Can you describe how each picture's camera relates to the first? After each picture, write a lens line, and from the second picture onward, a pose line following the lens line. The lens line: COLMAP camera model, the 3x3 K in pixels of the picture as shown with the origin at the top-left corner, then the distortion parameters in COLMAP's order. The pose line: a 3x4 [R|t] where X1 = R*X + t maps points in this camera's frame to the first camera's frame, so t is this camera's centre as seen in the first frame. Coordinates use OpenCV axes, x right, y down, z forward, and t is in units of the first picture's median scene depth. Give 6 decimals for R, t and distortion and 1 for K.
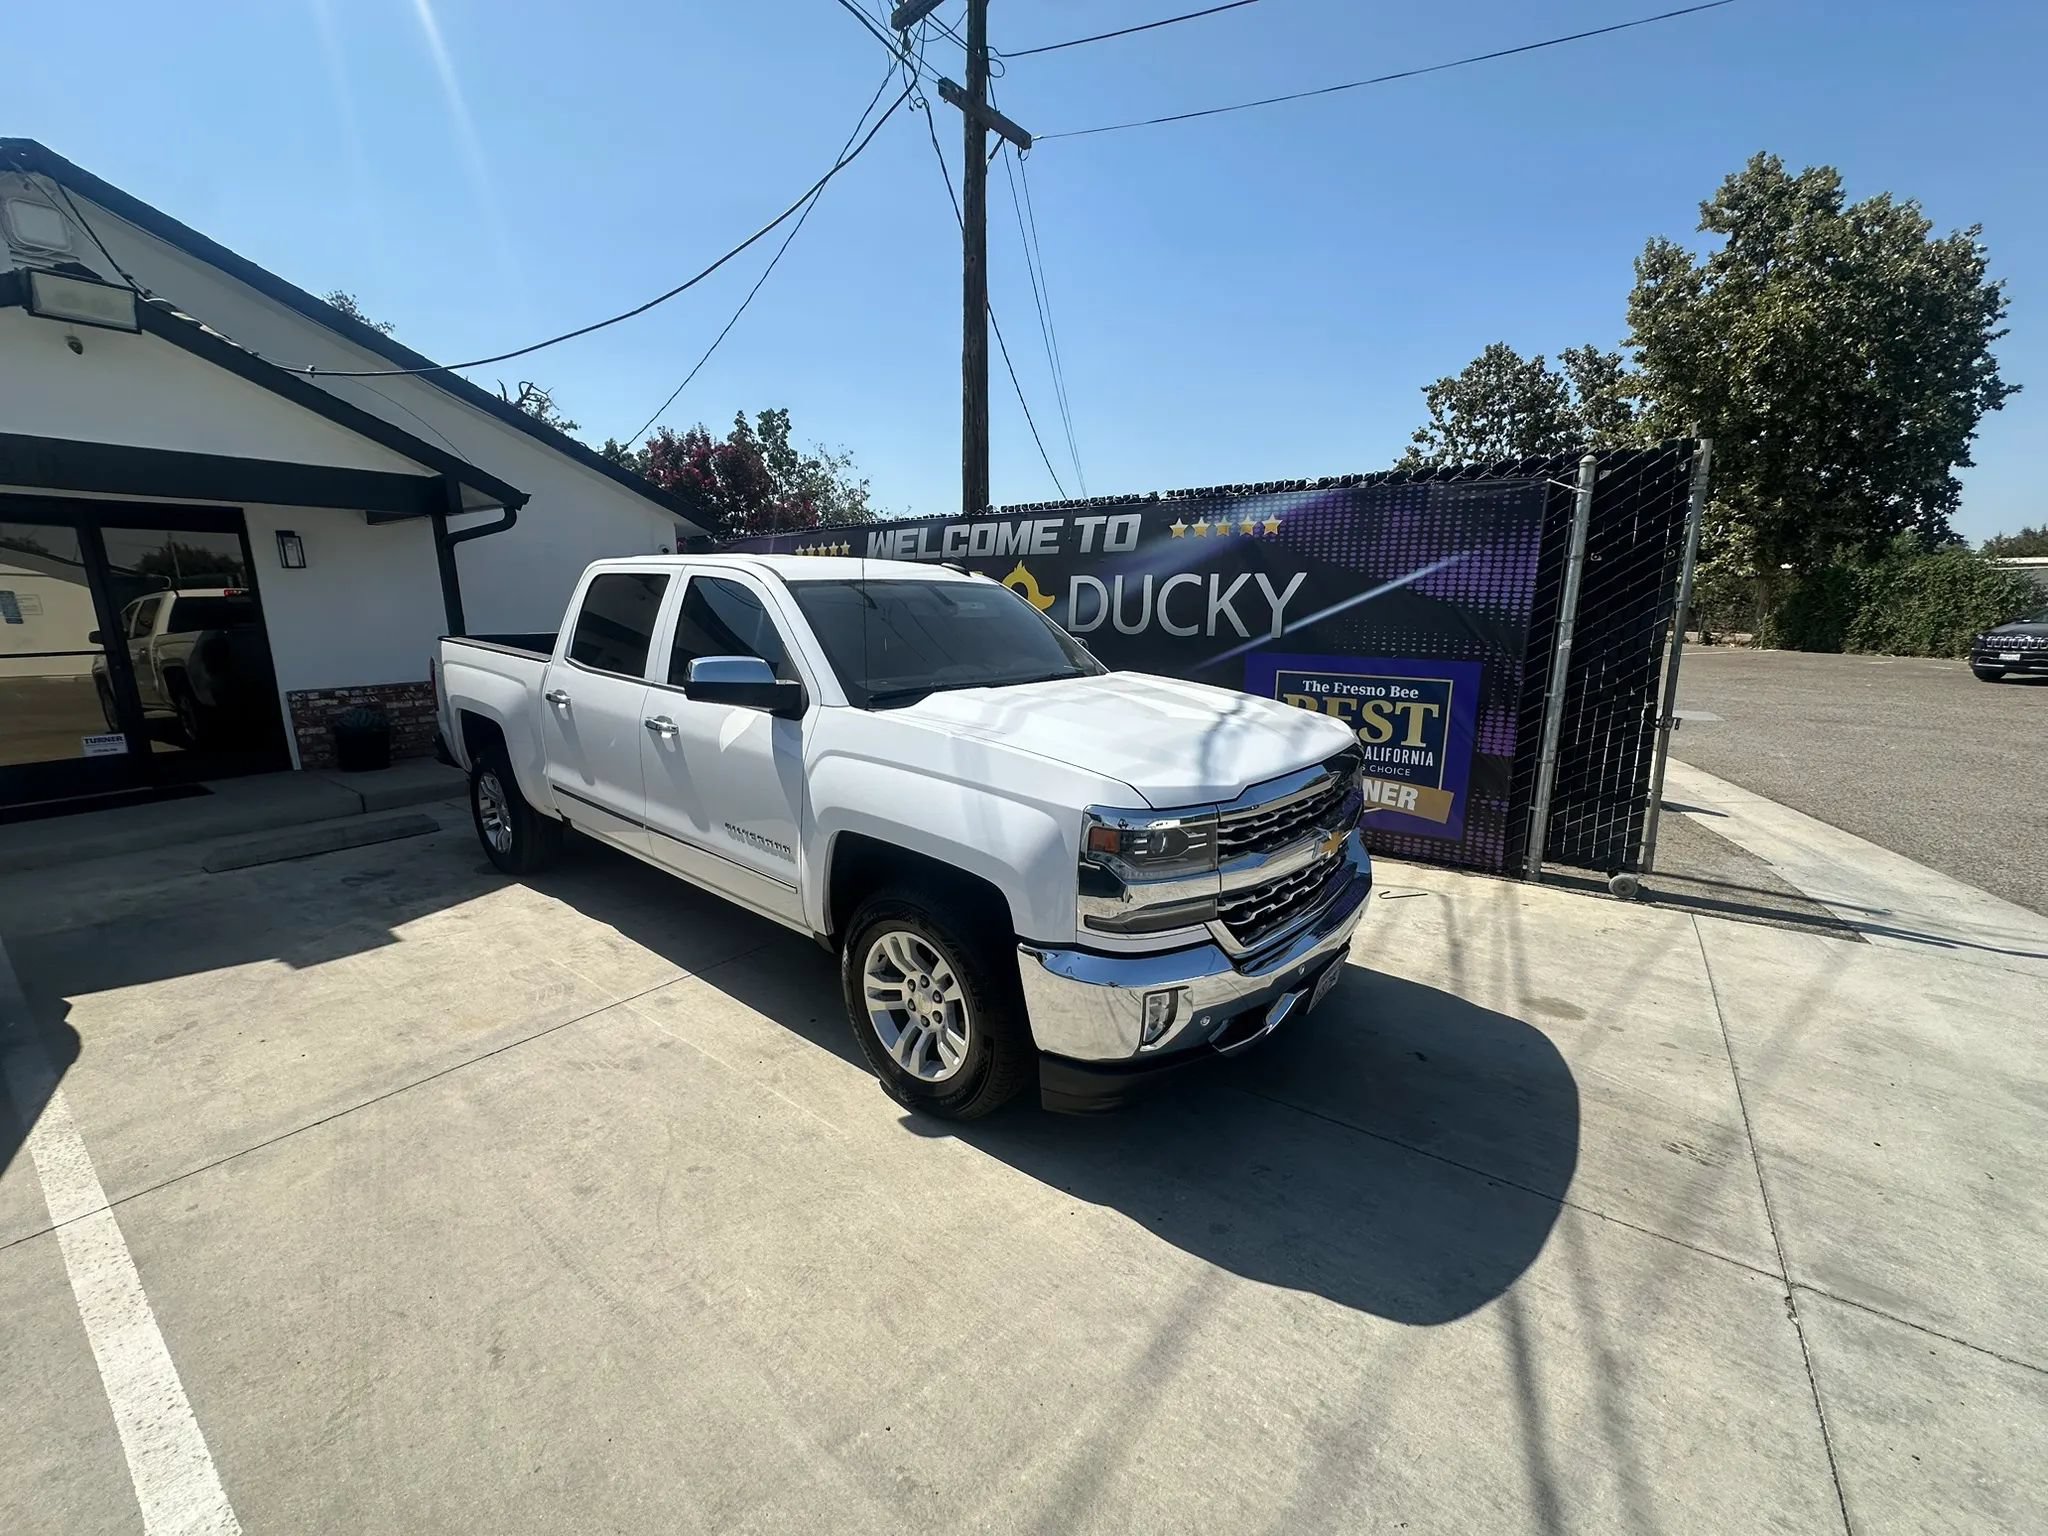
lens RADIAL K [[817.4, 0, 1022.6], [0, 817.4, 771.1], [0, 0, 1]] dist [-0.005606, 0.001013]
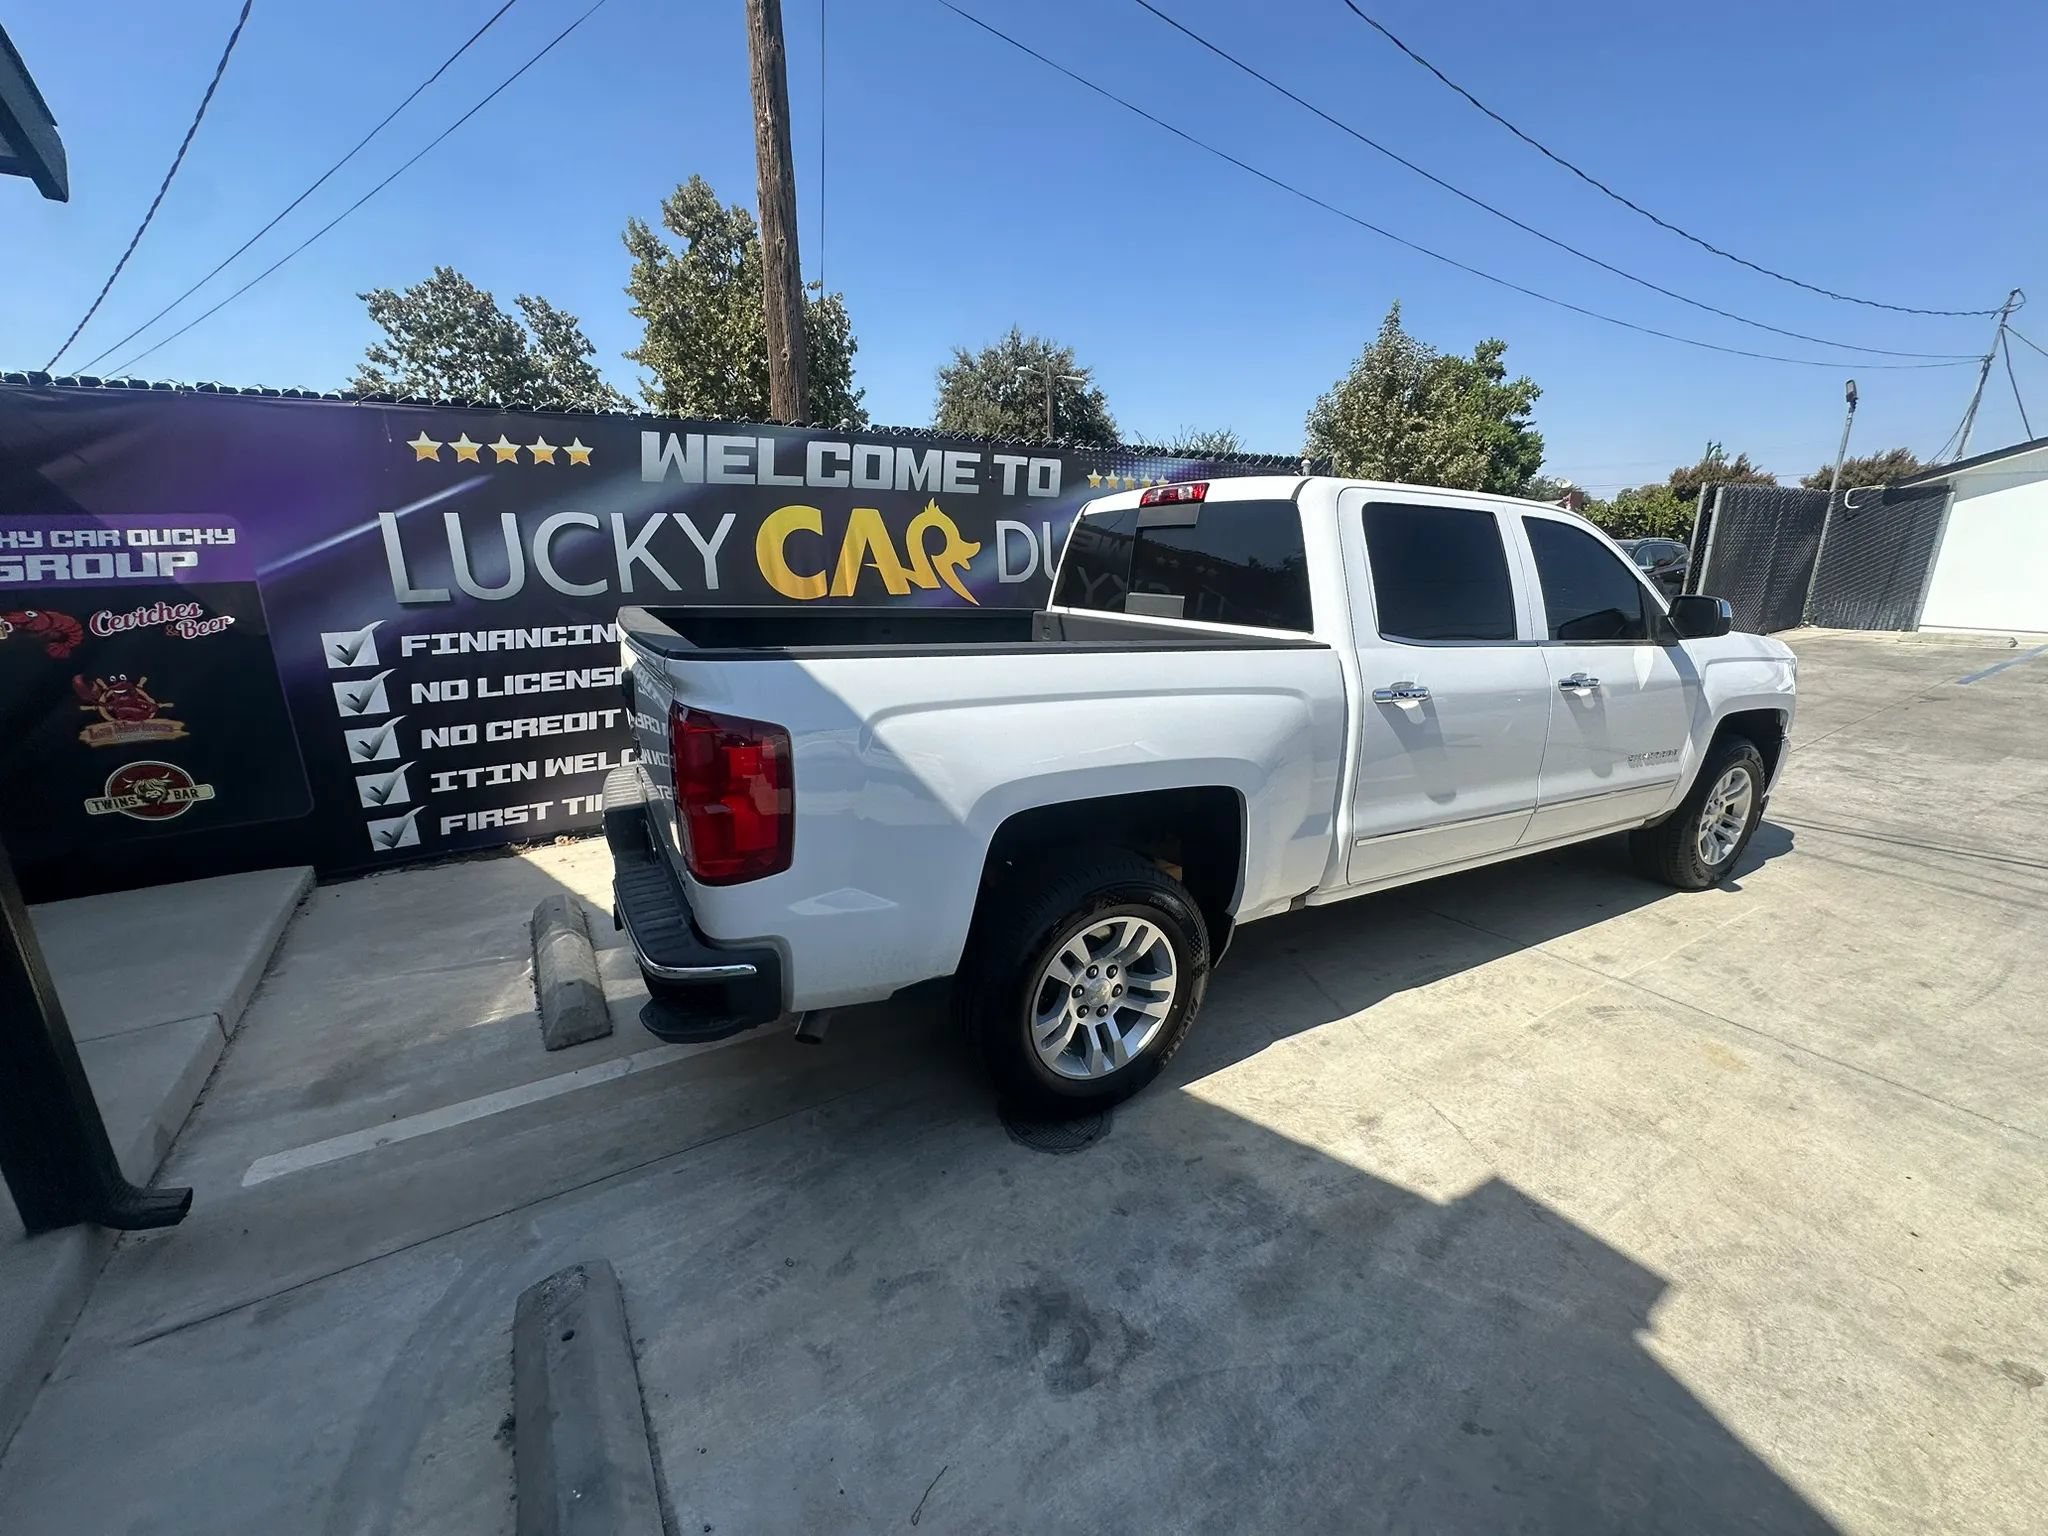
lens RADIAL K [[817.4, 0, 1021.9], [0, 817.4, 767.1], [0, 0, 1]] dist [-0.005606, 0.001013]
pose [[0.376124, -0.236993, 0.895748, -1.011376], [0.190611, 0.965850, 0.175503, -0.163052], [-0.906752, 0.104728, 0.408453, 0.803022]]
